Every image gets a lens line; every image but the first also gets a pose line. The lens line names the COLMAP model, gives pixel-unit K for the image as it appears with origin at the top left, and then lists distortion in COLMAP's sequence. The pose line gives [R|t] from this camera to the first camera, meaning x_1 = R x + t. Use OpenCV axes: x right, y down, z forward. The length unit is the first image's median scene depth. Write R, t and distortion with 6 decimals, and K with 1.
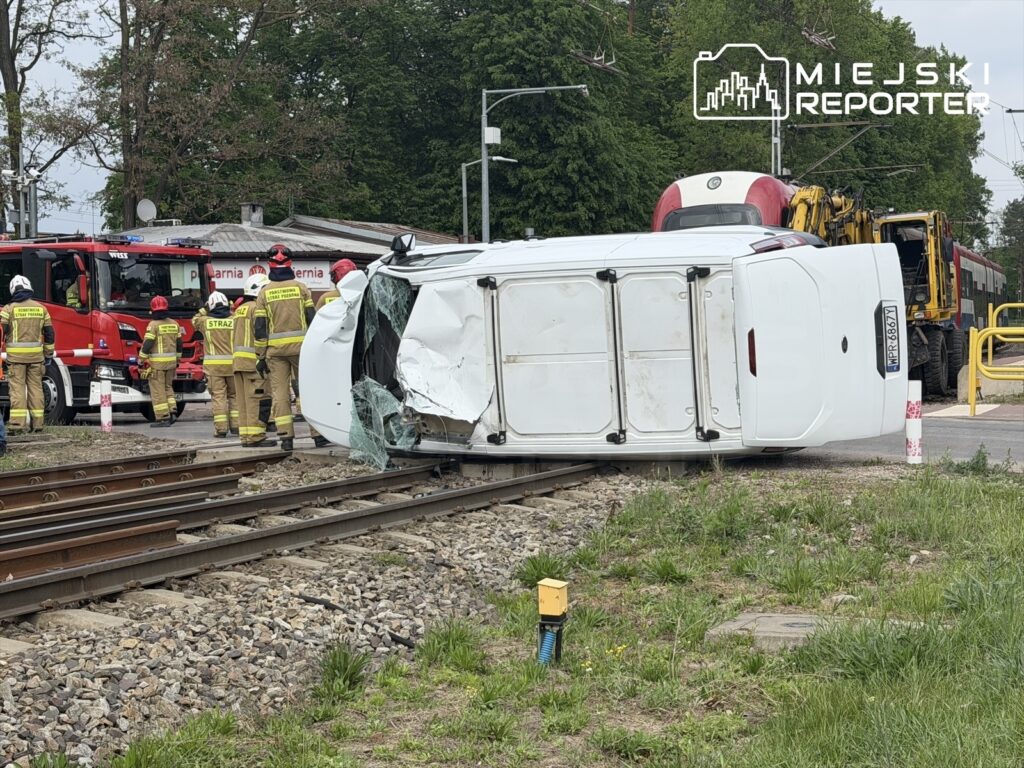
lens RADIAL K [[1864.5, 0, 519.7], [0, 1864.5, 389.5], [0, 0, 1]] dist [0.135528, 0.069415]
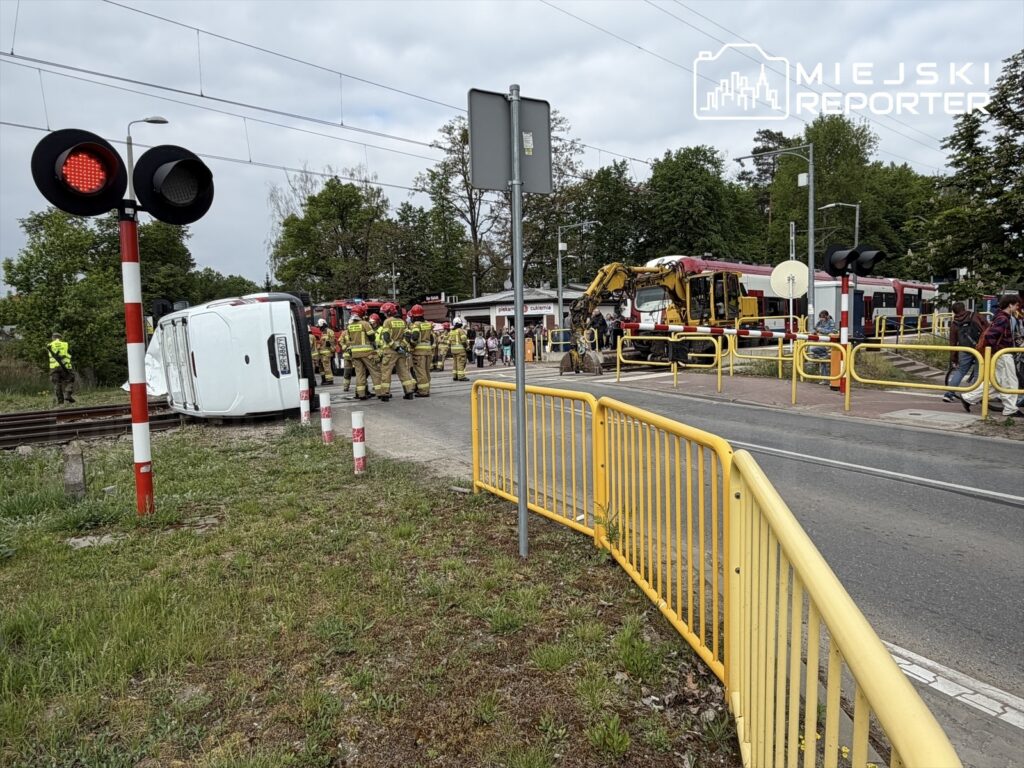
lens RADIAL K [[685.3, 0, 507.3], [0, 685.3, 382.9], [0, 0, 1]] dist [0.001928, 0.000557]
pose [[0.910173, 0.014008, -0.413991, 0.609883], [0.007954, 0.998653, 0.051278, -0.030203], [0.414151, -0.049965, 0.908836, 0.461846]]
